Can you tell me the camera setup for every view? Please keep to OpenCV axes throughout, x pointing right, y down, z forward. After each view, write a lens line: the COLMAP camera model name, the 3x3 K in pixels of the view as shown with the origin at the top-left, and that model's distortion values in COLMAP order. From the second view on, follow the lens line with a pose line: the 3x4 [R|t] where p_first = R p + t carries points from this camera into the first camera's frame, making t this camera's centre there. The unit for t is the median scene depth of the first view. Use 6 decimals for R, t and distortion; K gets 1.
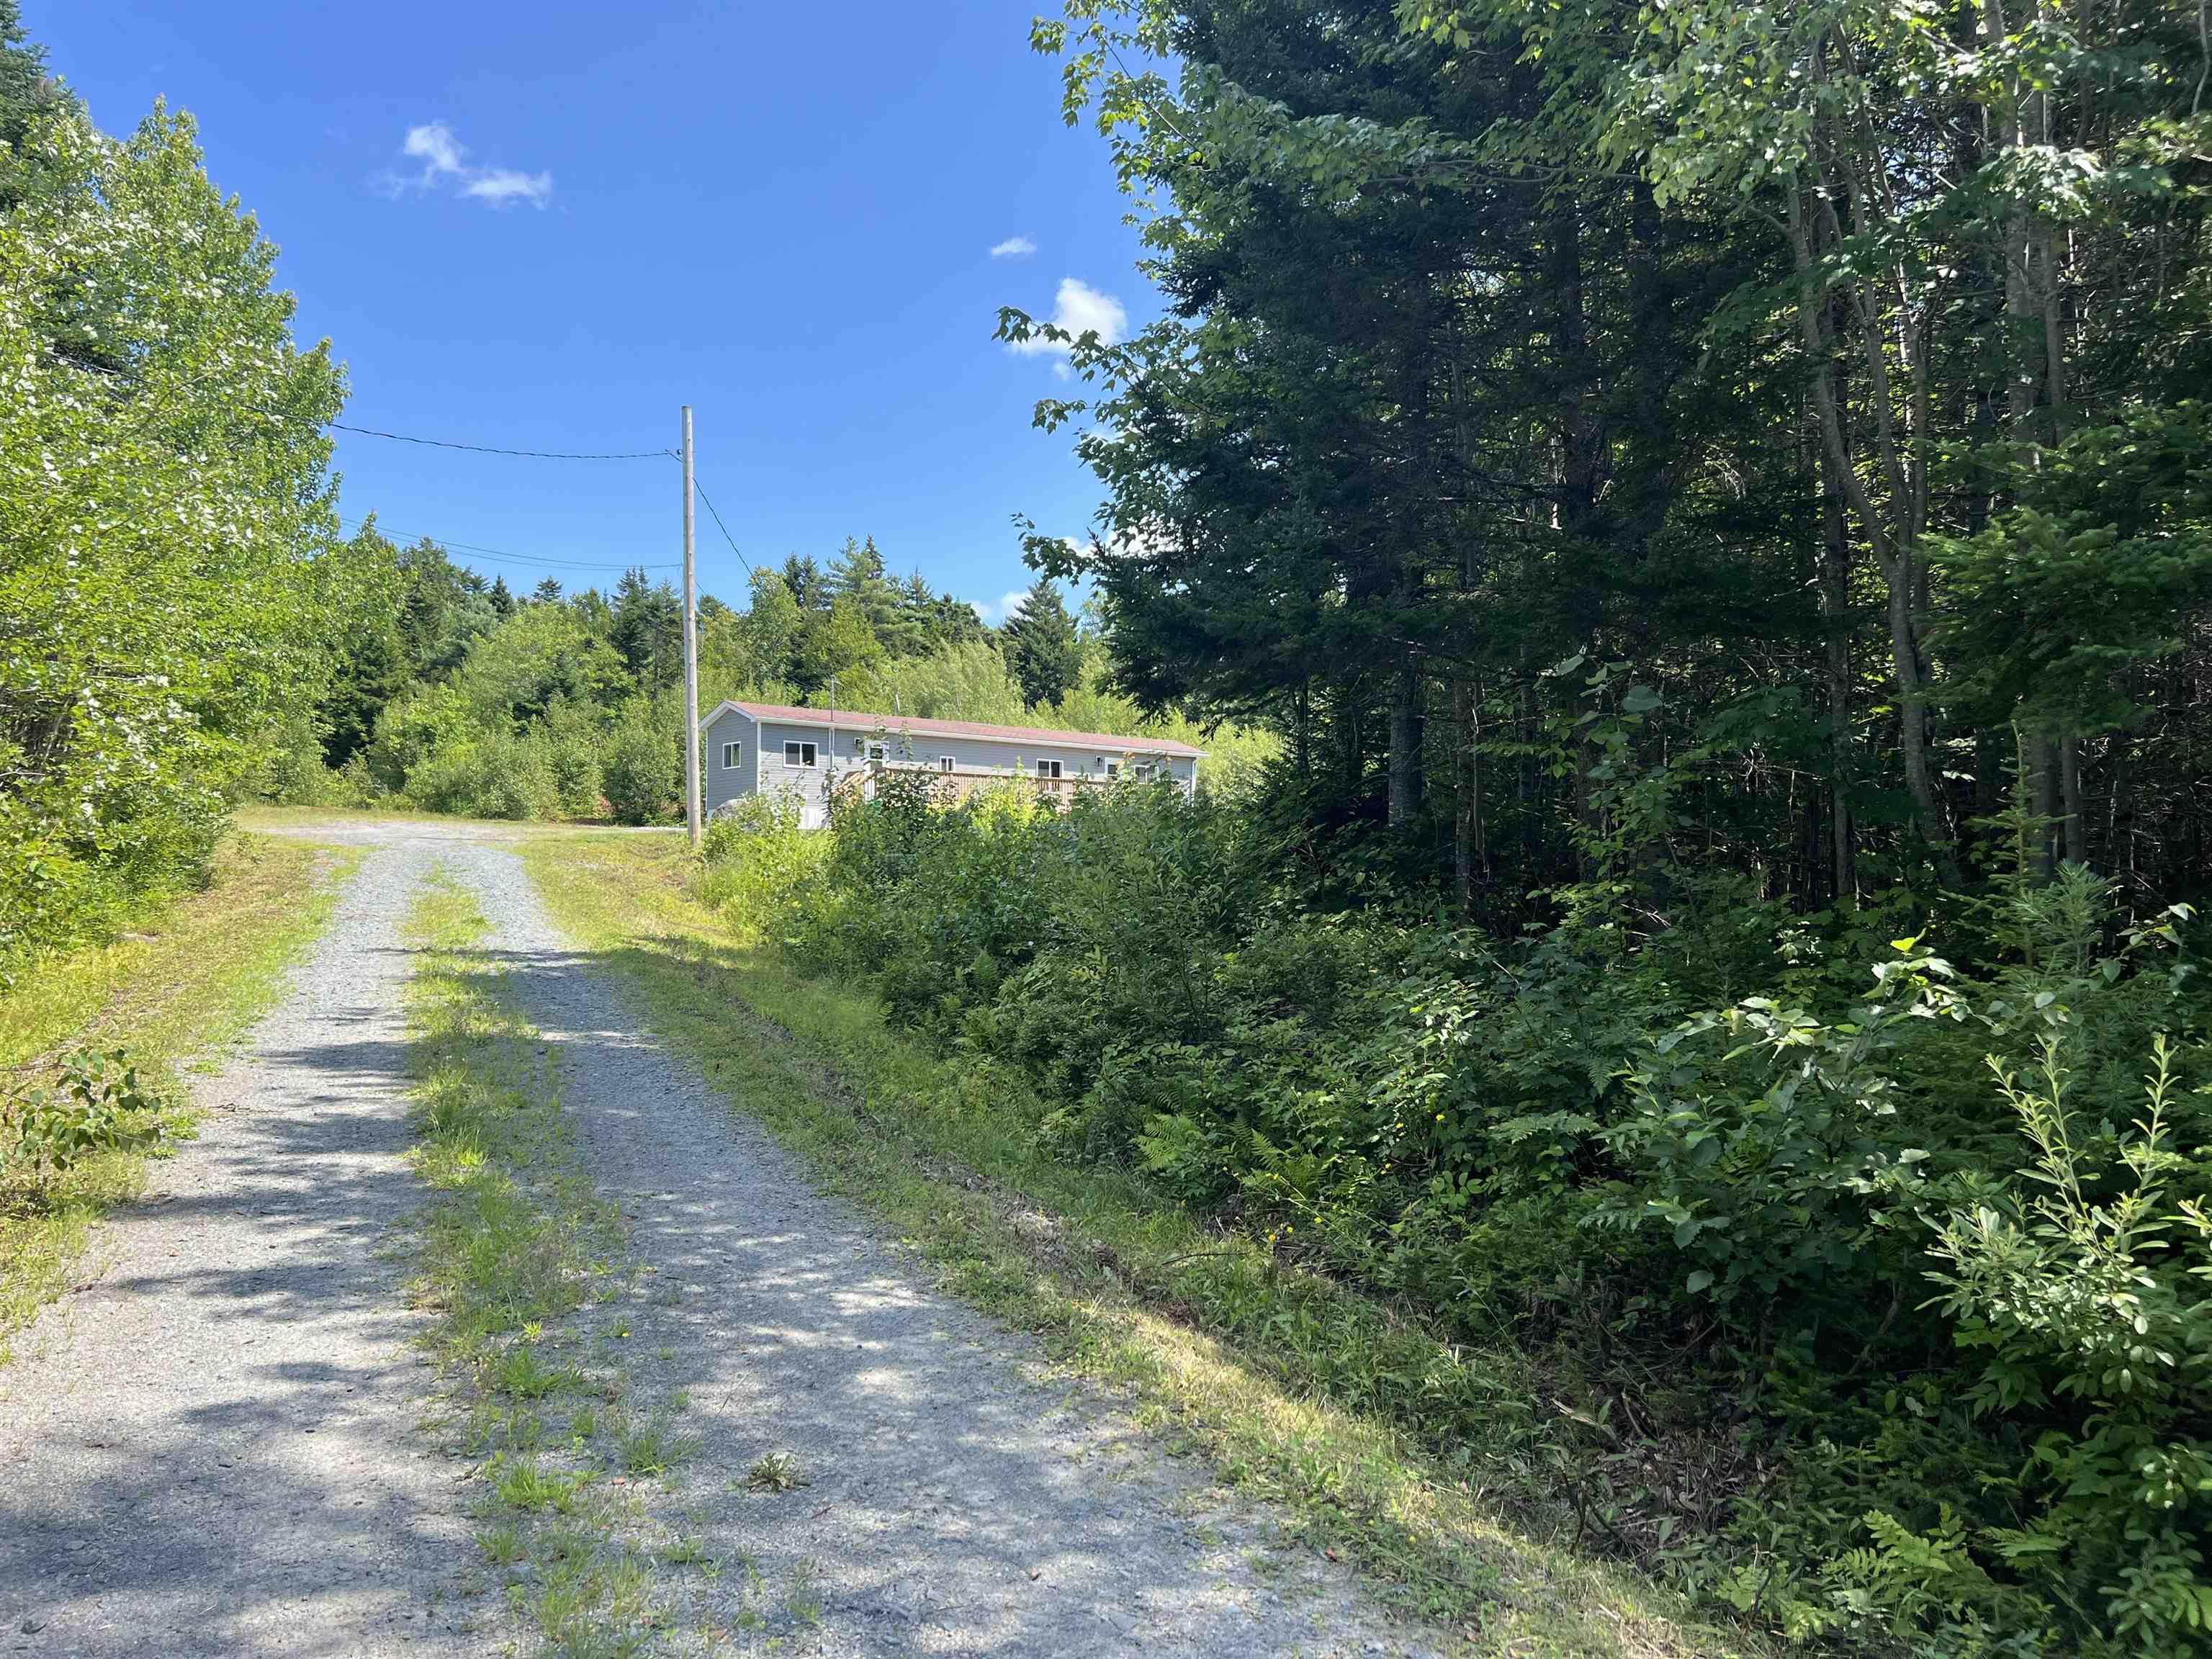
lens RADIAL K [[1671.8, 0, 1080.3], [0, 1671.8, 831.2], [0, 0, 1]] dist [0.071475, -0.080985]
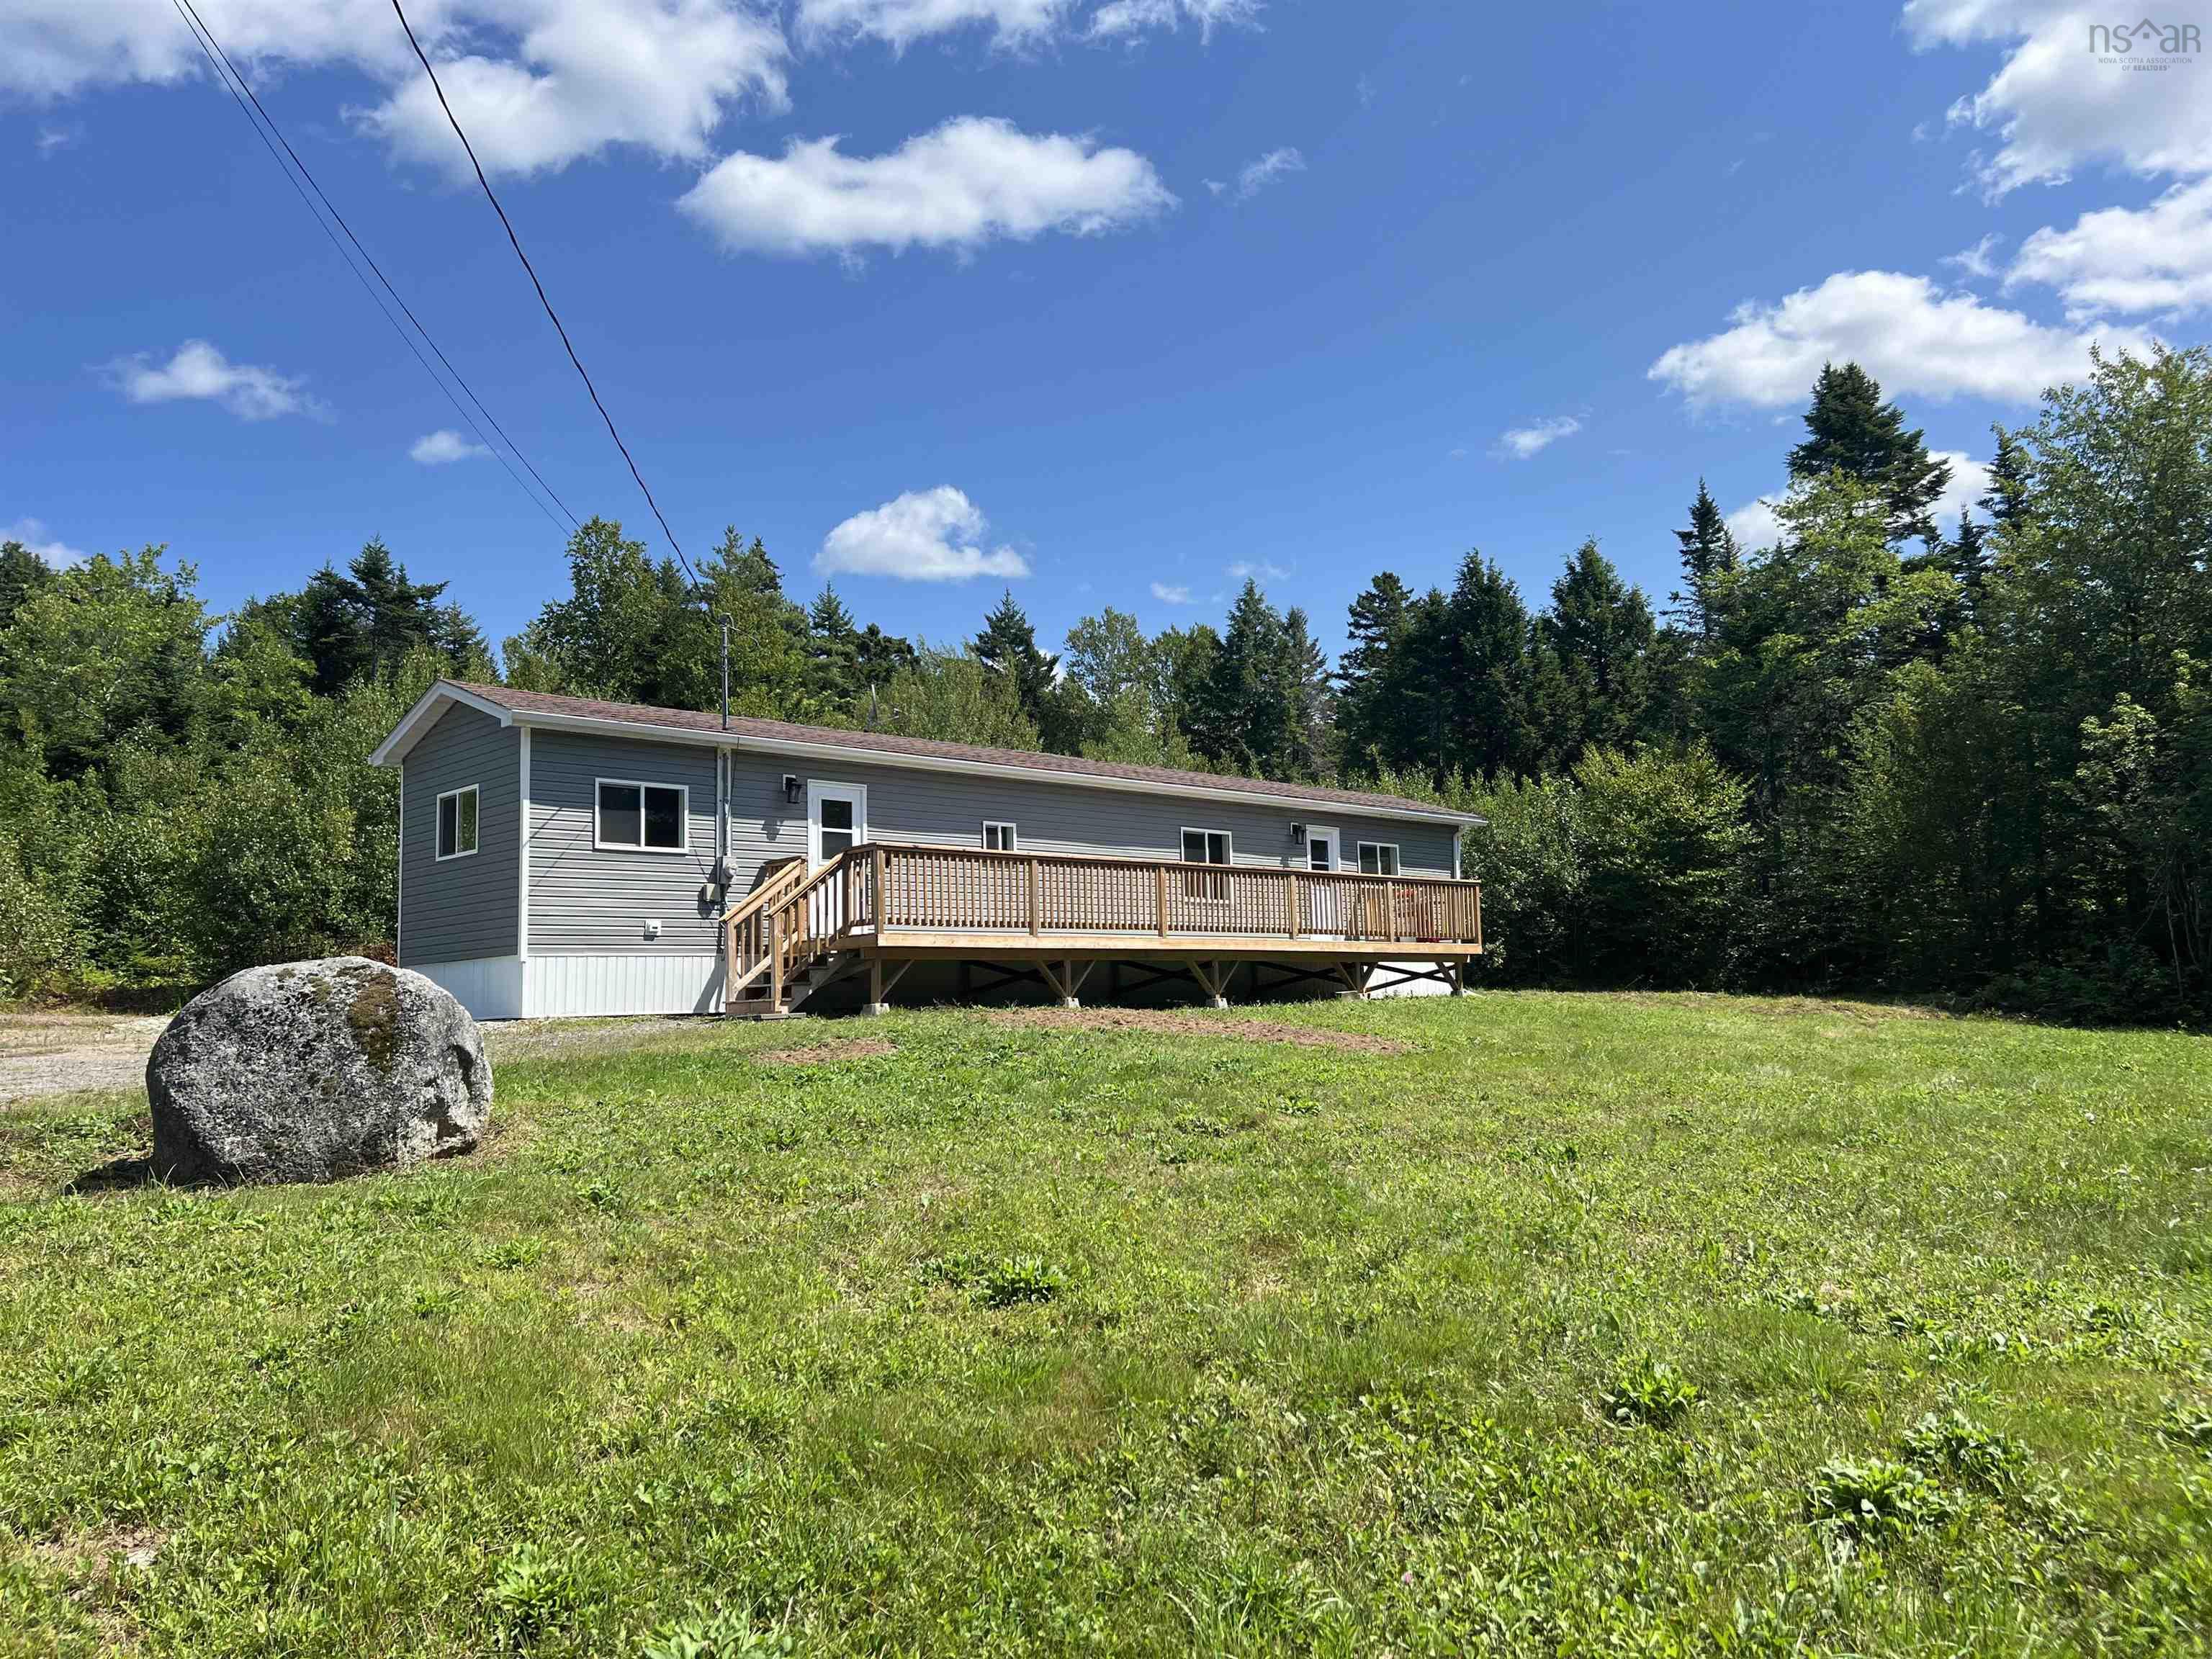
lens RADIAL K [[1671.8, 0, 1080.3], [0, 1671.8, 831.2], [0, 0, 1]] dist [0.071475, -0.080985]
pose [[0.996888, -0.019392, 0.076410, -0.088270], [0.024426, 0.997553, -0.065513, -0.013724], [-0.074952, 0.067176, 0.994922, 0.558481]]
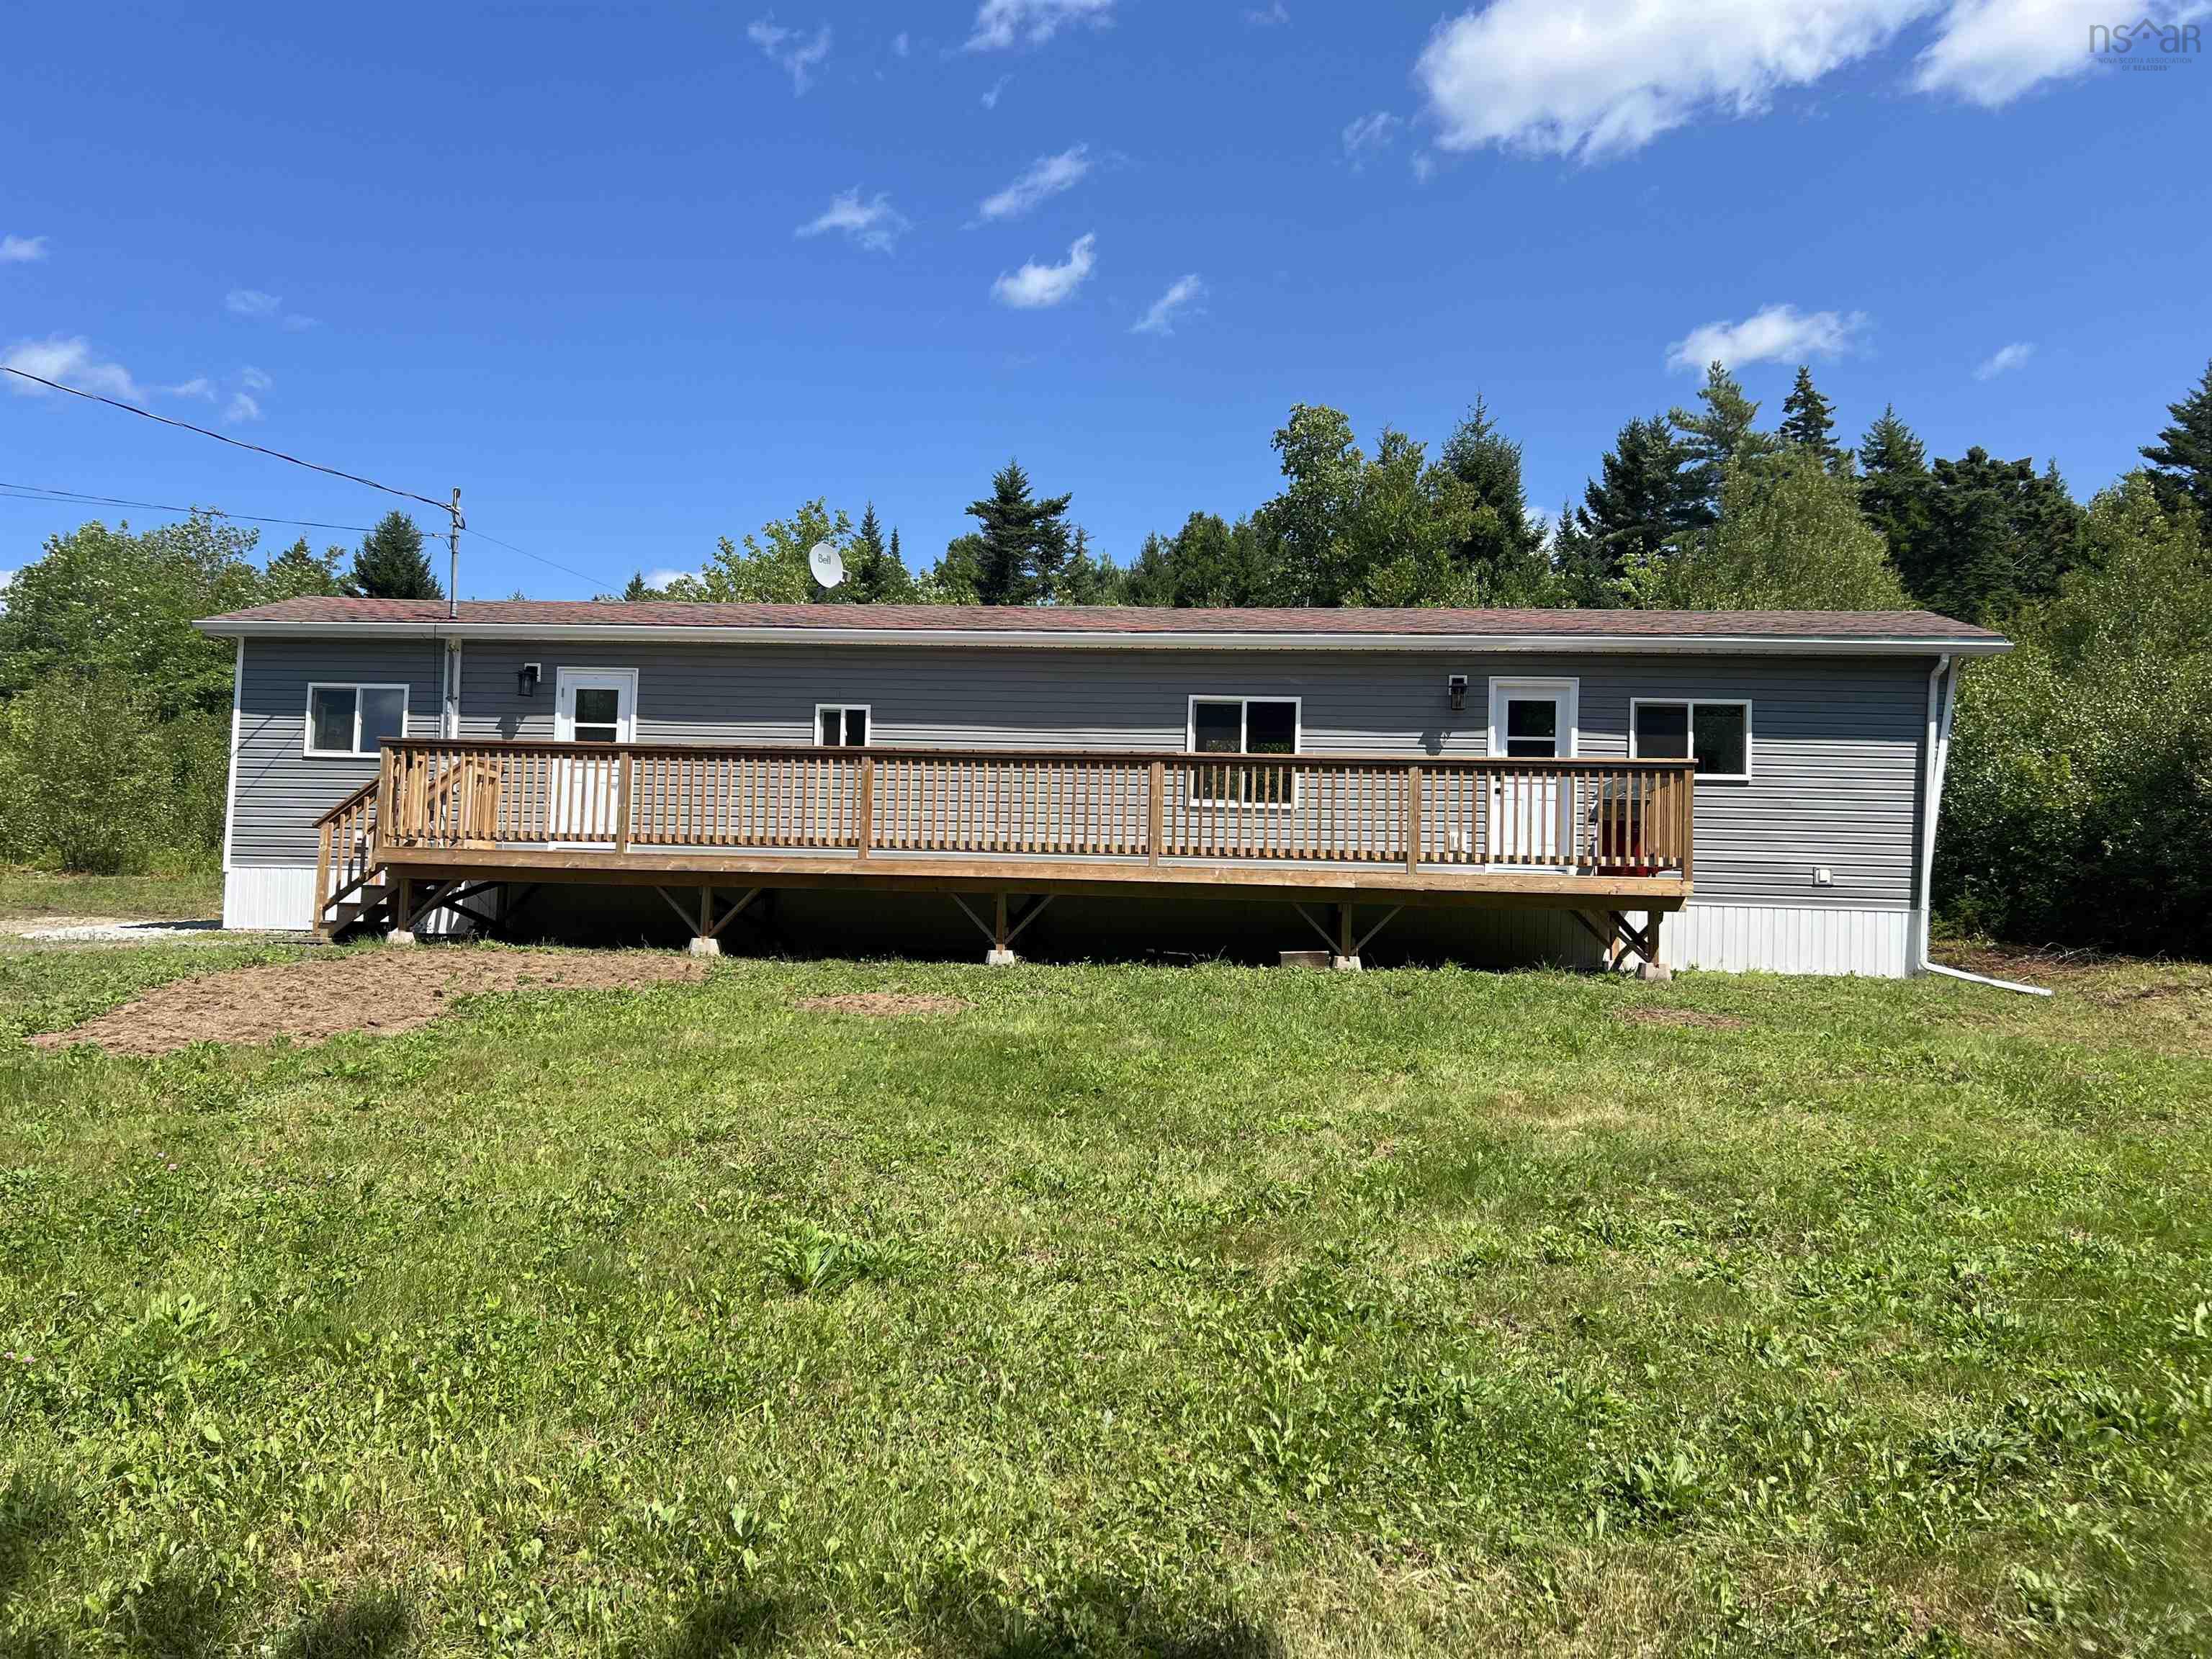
lens RADIAL K [[1671.8, 0, 1080.3], [0, 1671.8, 831.2], [0, 0, 1]] dist [0.071475, -0.080985]
pose [[0.652910, -0.032024, -0.756758, 0.183908], [-0.007596, 0.998779, -0.048820, -0.005643], [0.757397, 0.037623, 0.651870, 0.804455]]
